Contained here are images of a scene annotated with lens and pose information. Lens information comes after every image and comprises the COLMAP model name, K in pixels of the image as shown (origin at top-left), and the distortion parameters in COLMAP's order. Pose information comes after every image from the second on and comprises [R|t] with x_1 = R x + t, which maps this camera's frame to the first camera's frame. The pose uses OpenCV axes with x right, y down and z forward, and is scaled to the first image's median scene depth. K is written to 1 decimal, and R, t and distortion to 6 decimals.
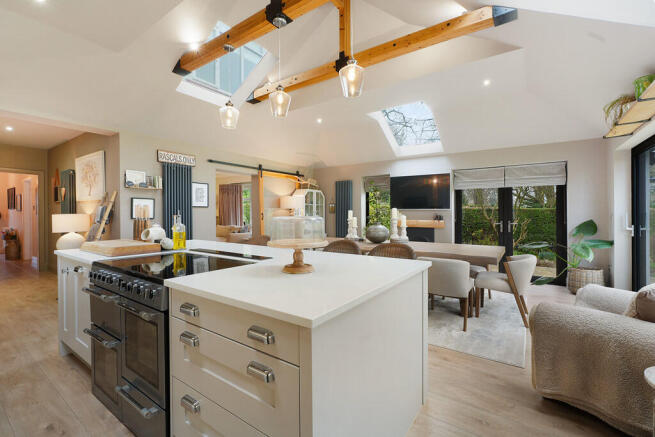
lens RADIAL K [[293.6, 0, 326.0], [0, 293.6, 215.9], [0, 0, 1]] dist [-0.000492, -0.000052]
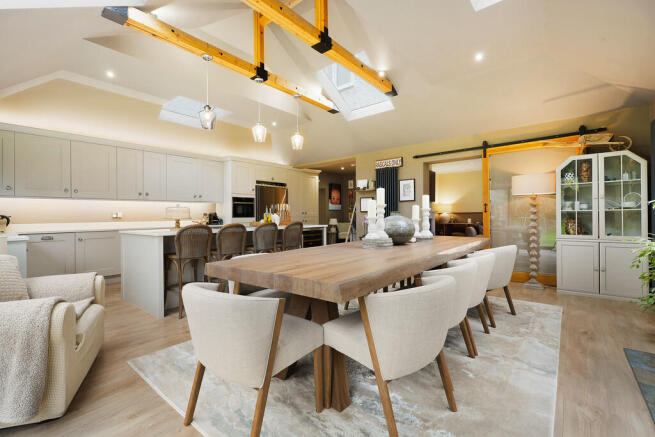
lens RADIAL K [[293.6, 0, 325.4], [0, 293.6, 216.6], [0, 0, 1]] dist [-0.000492, -0.000052]
pose [[-0.087887, 0.003124, -0.996126, 0.631791], [0.006568, 0.999975, 0.002556, 0.021387], [0.996109, -0.006318, -0.087906, 0.696979]]
